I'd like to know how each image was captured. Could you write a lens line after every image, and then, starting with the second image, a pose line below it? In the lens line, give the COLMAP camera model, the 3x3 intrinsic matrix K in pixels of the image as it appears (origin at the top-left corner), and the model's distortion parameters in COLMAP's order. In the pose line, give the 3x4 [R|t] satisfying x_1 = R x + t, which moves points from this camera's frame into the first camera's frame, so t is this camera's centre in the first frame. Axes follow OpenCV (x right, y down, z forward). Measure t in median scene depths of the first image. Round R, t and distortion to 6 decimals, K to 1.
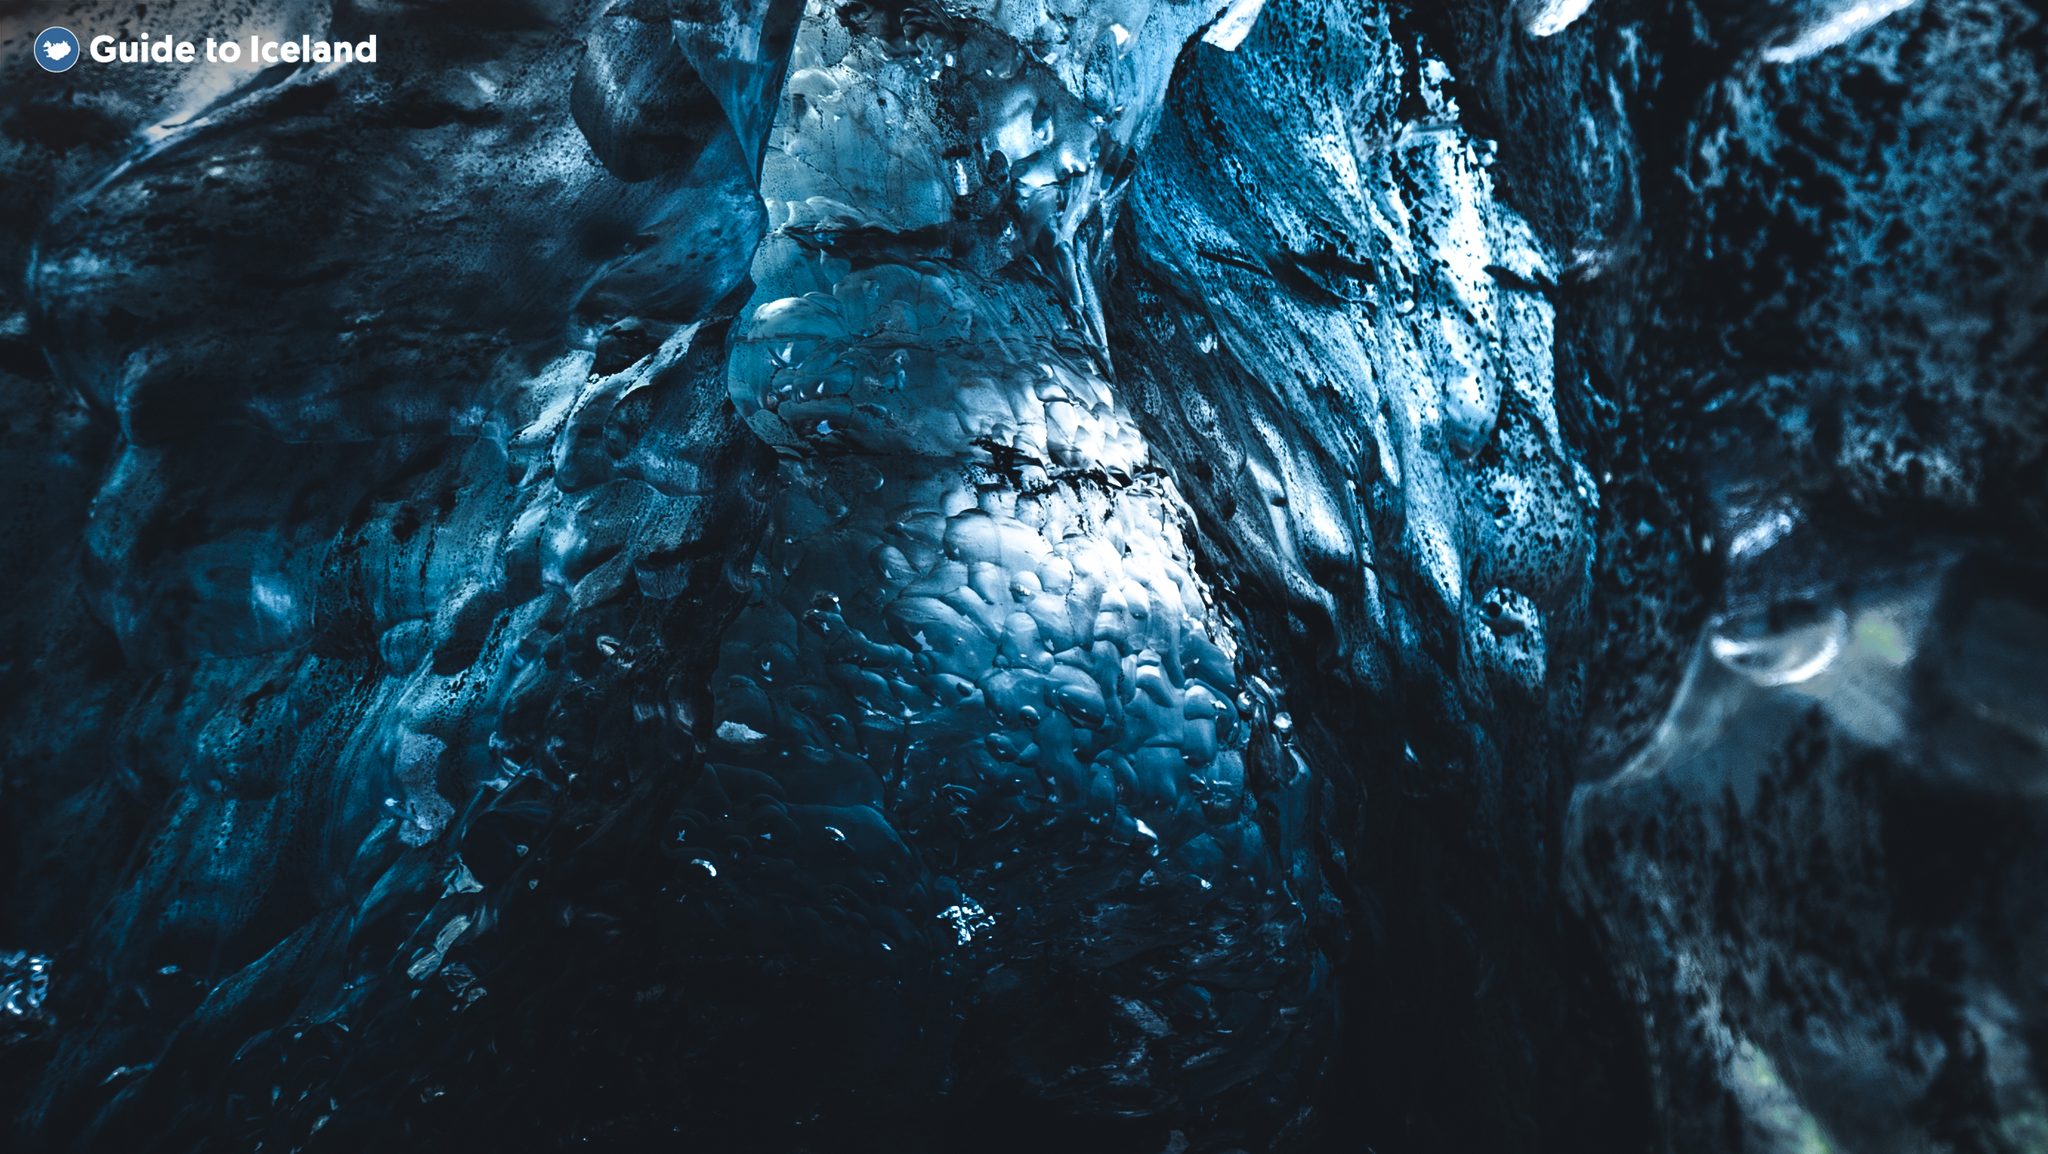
lens RADIAL K [[1363.2, 0, 1028.5], [0, 1363.2, 579.8], [0, 0, 1]] dist [-0.068430, 0.000818]
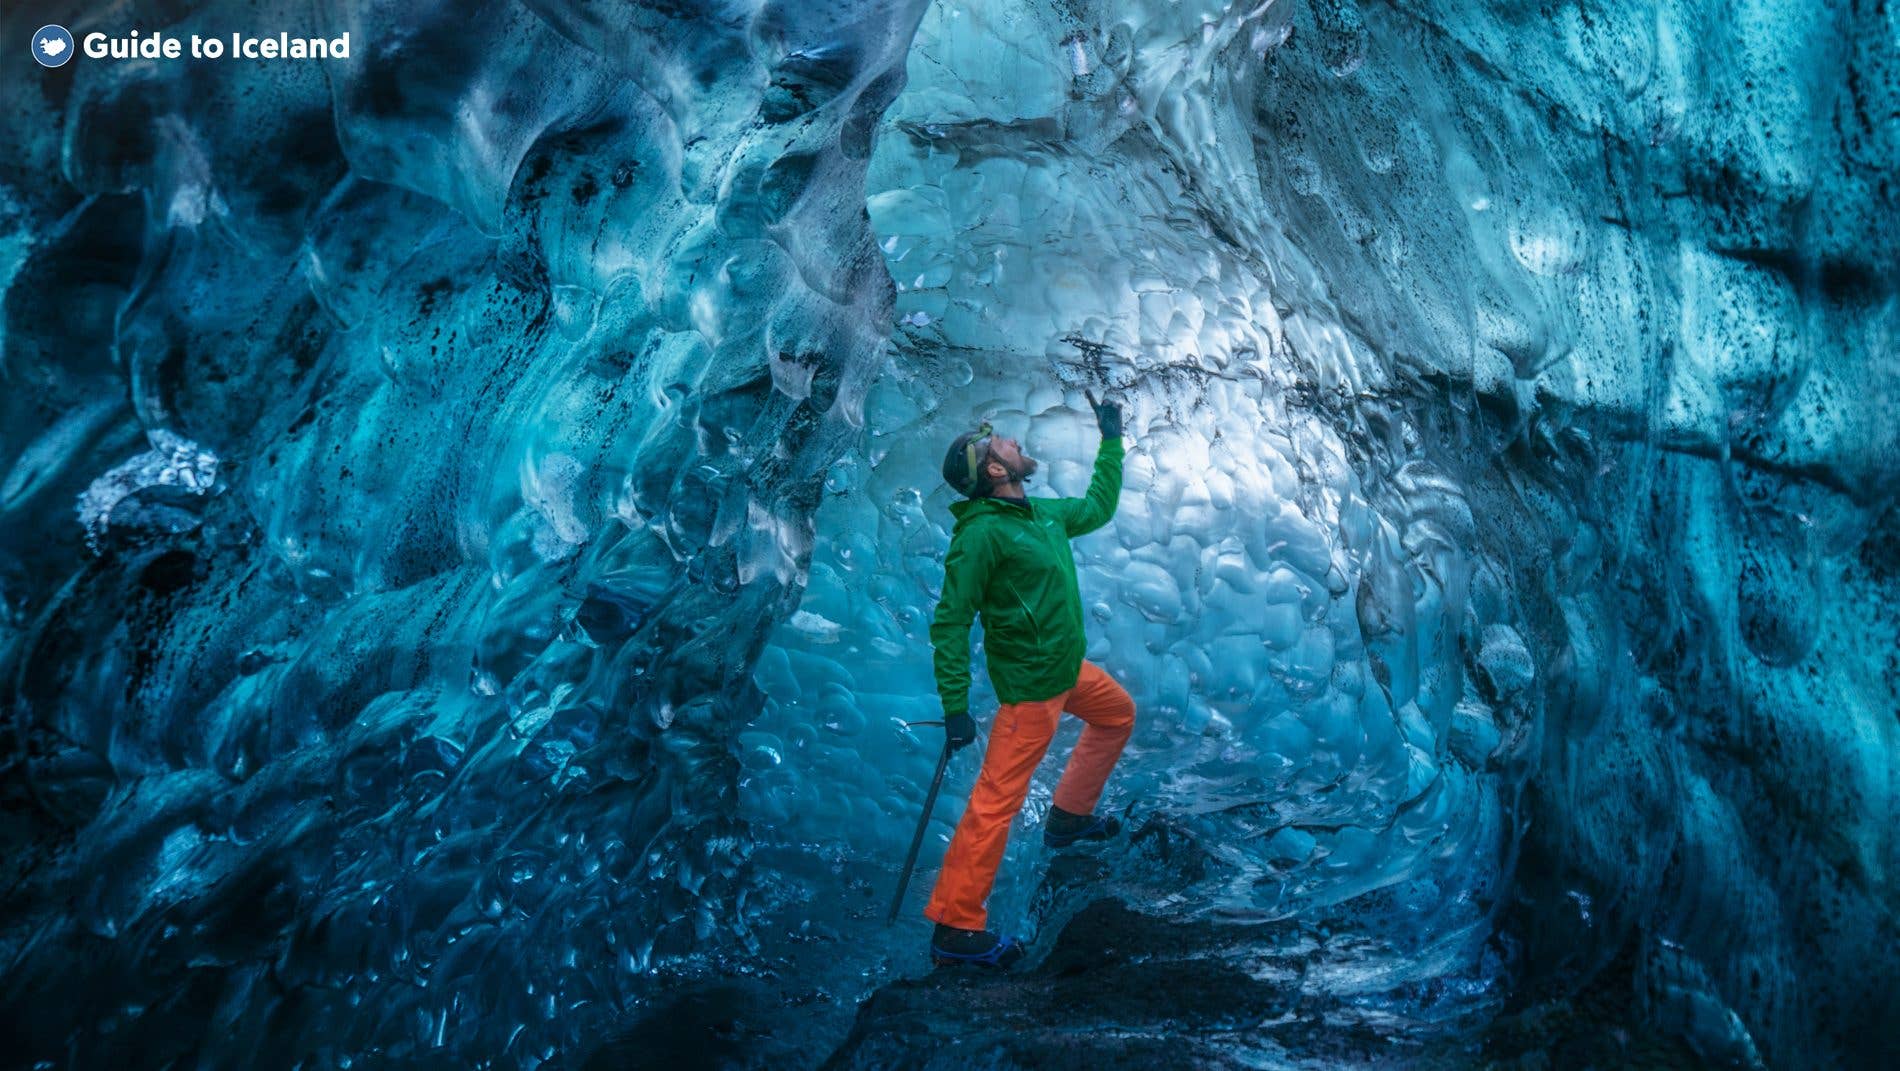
lens RADIAL K [[1264.7, 0, 954.2], [0, 1264.7, 538.1], [0, 0, 1]] dist [-0.068430, 0.000818]
pose [[0.996101, 0.056334, -0.067885, -0.051823], [-0.060177, 0.996618, -0.055955, 0.112105], [0.064503, 0.059822, 0.996123, 0.051899]]
